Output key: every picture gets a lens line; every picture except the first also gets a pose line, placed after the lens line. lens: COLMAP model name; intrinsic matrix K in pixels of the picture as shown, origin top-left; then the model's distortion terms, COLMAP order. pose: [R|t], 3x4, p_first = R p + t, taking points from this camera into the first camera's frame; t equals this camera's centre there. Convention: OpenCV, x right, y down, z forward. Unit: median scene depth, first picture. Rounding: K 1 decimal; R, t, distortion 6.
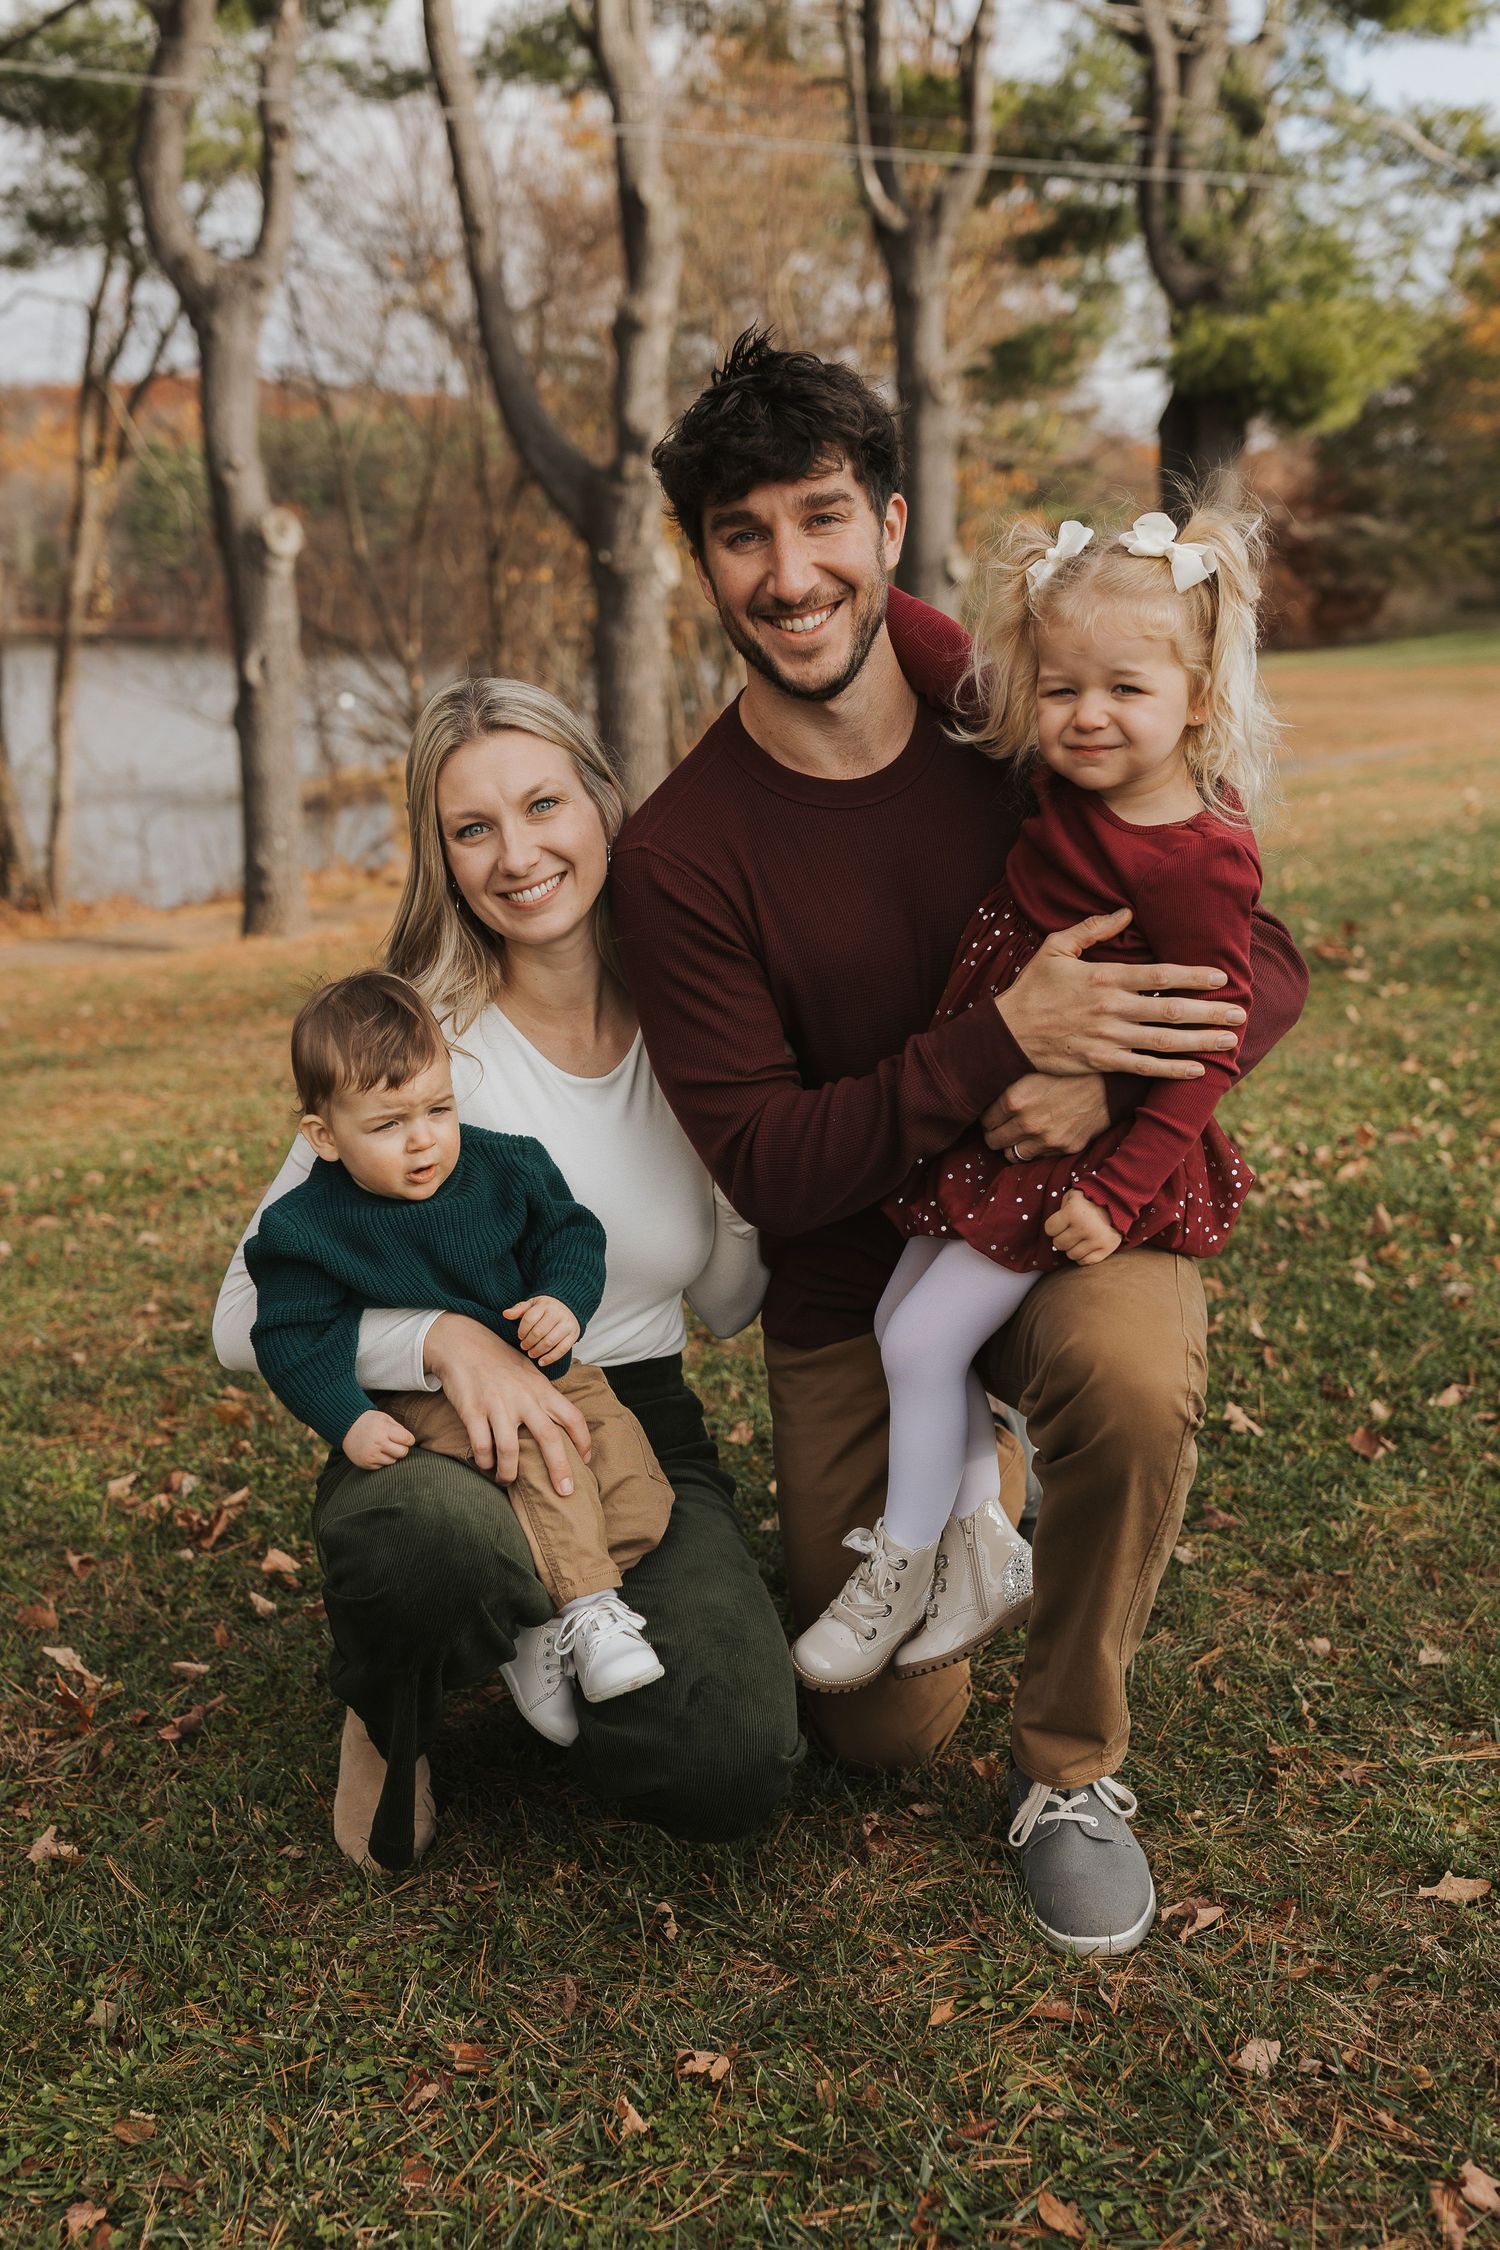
lens RADIAL K [[2297.7, 0, 694.4], [0, 2297.7, 1226.3], [0, 0, 1]] dist [-0.005341, 0.000000]
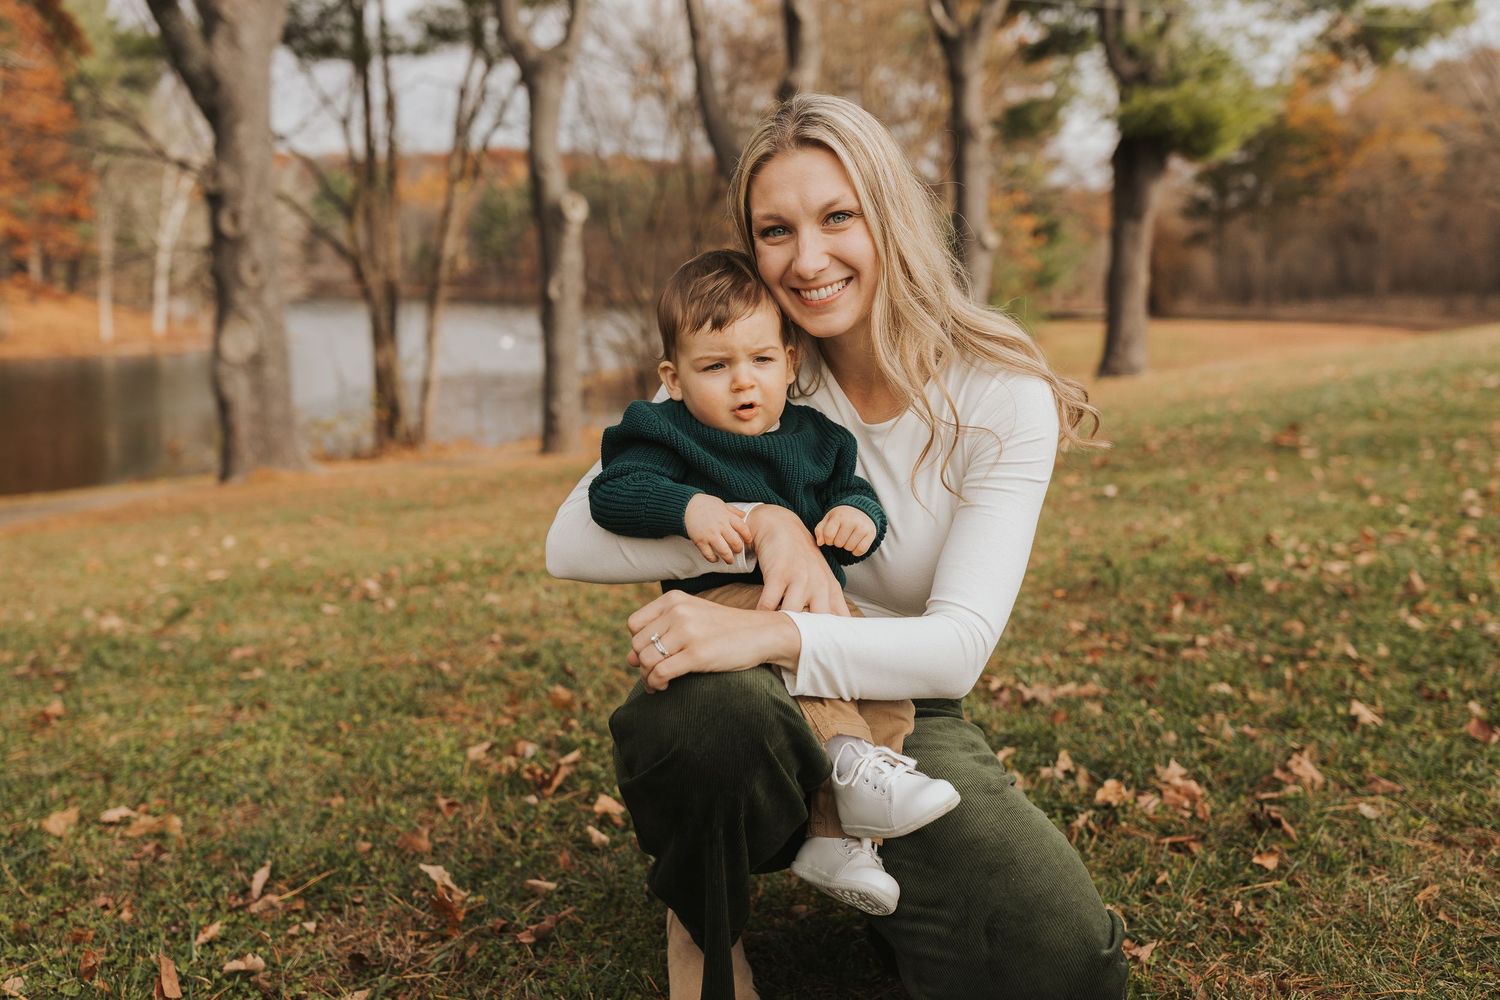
lens RADIAL K [[1413.6, 0, 749.6], [0, 1413.6, 501.1], [0, 0, 1]] dist [-0.006124, 0.000000]
pose [[0.999093, 0.013865, -0.040259, -0.055584], [-0.018279, 0.993604, -0.111430, 0.048634], [0.038457, 0.112065, 0.992956, 0.166836]]
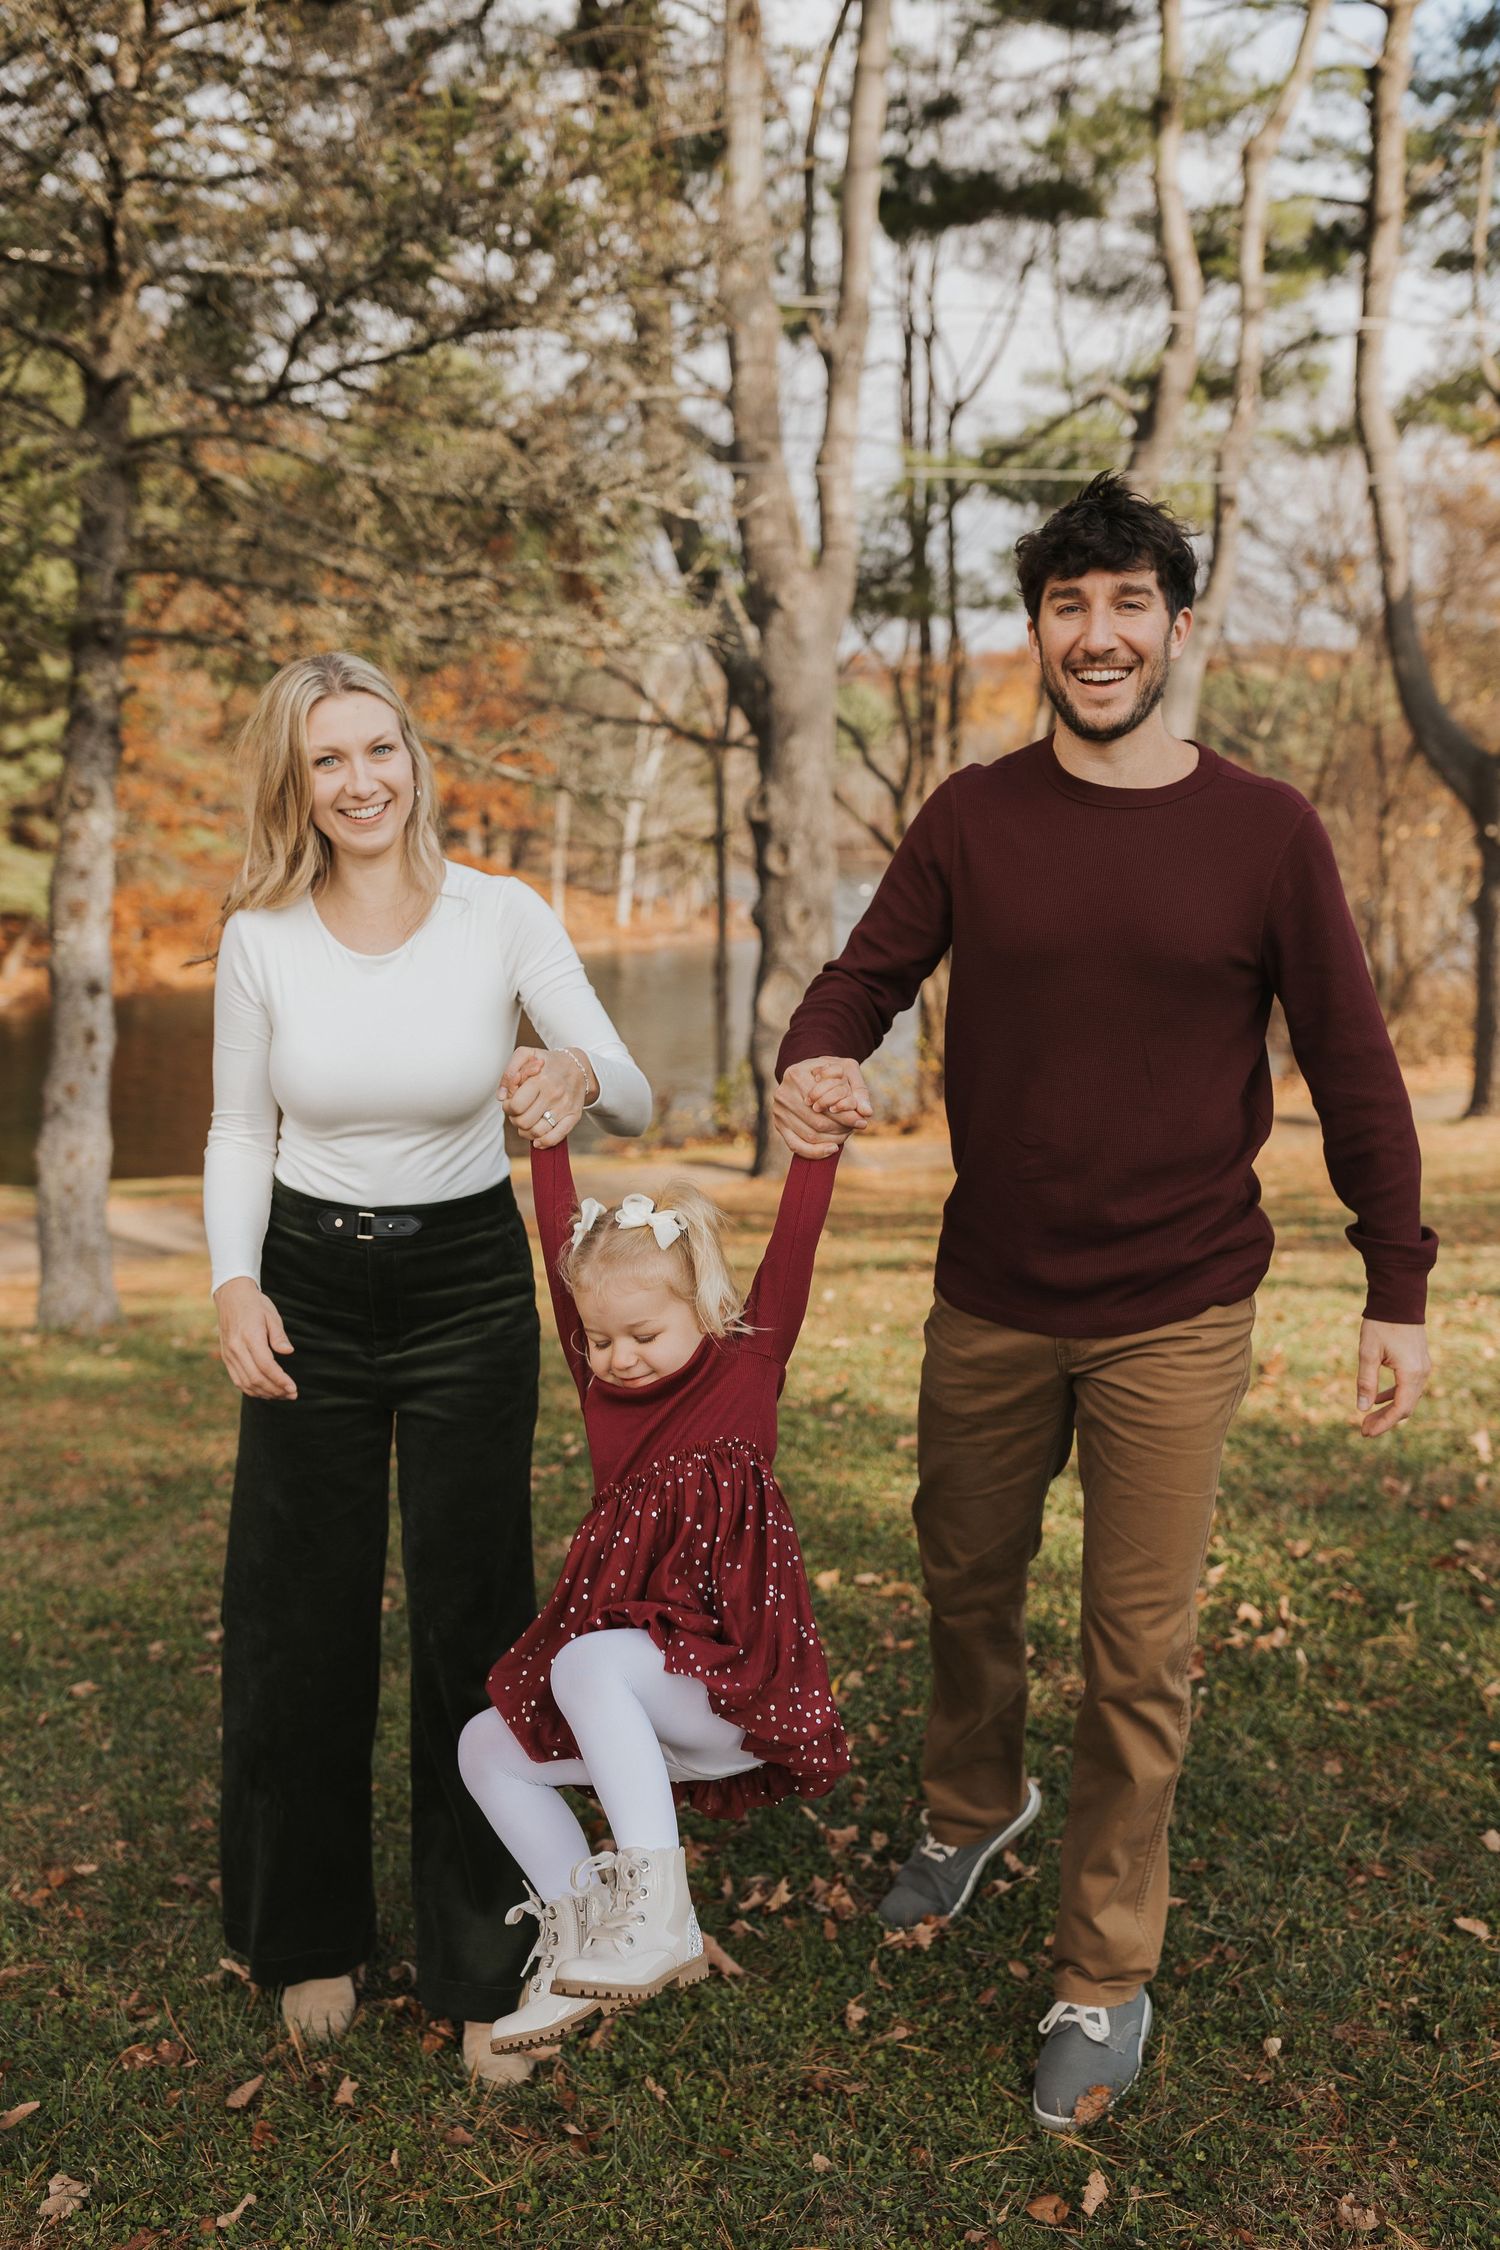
lens RADIAL K [[2120.3, 0, 752.1], [0, 2120.3, 1133.7], [0, 0, 1]] dist [-0.006124, 0.000000]
pose [[0.933071, 0.048462, -0.356413, 0.002255], [-0.092408, 0.989921, -0.107317, 0.006898], [0.347620, 0.133070, 0.928145, -0.372171]]
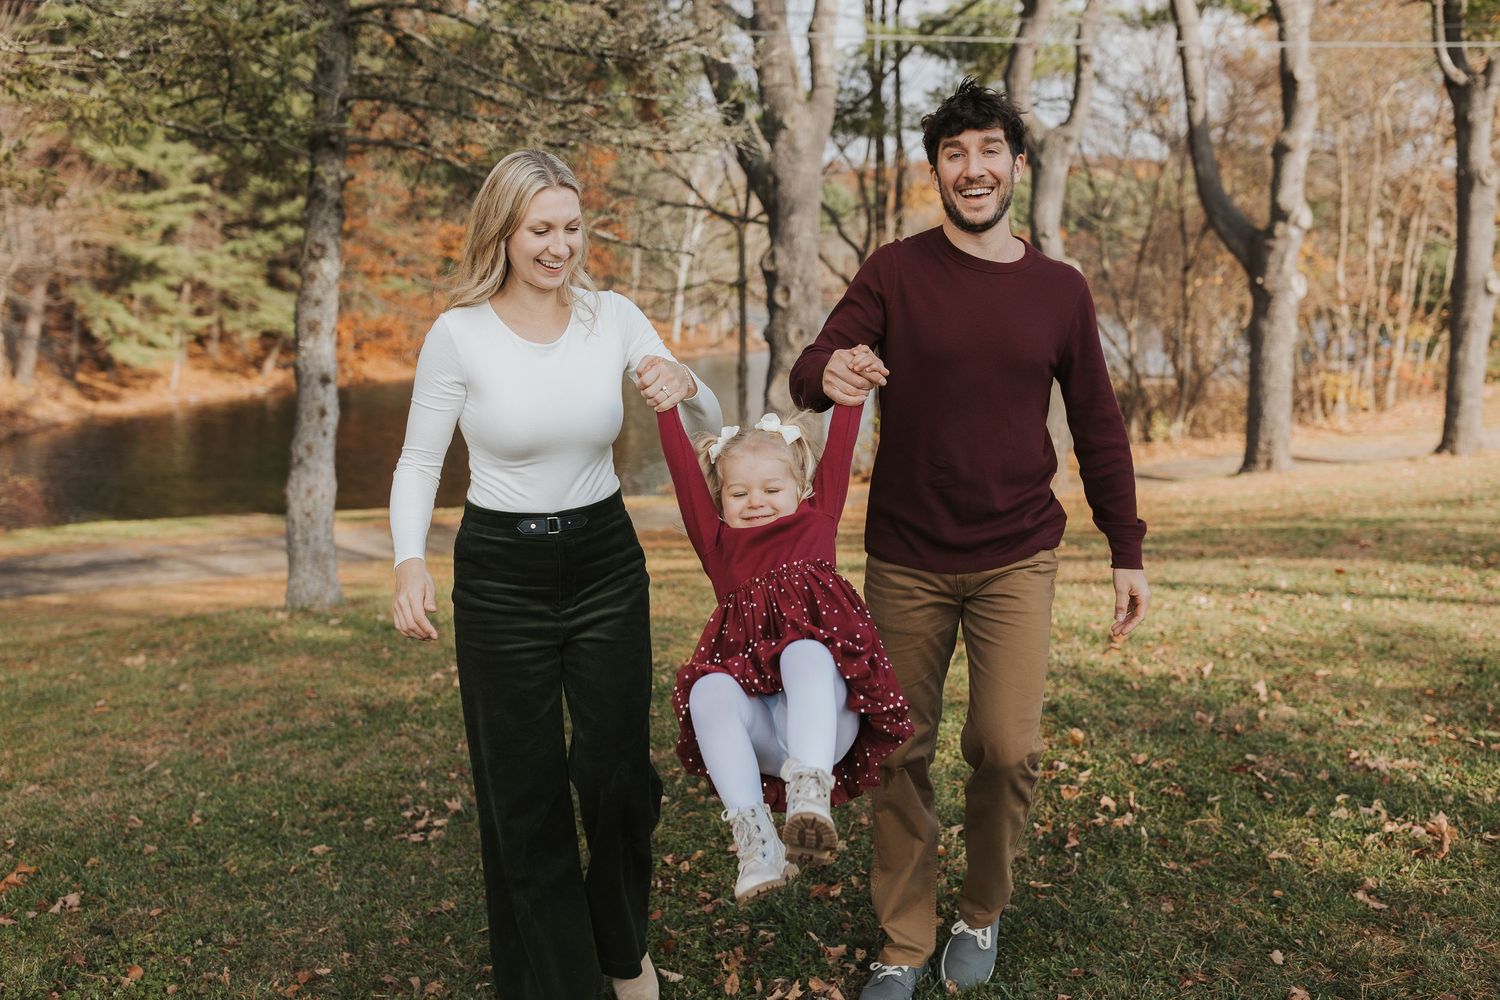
lens RADIAL K [[1413.6, 0, 759.0], [0, 1413.6, 496.9], [0, 0, 1]] dist [-0.006124, 0.000000]
pose [[0.932360, 0.056677, -0.357060, -0.012161], [-0.097341, 0.990518, -0.096951, 0.010134], [0.348179, 0.125150, 0.929036, -0.359142]]
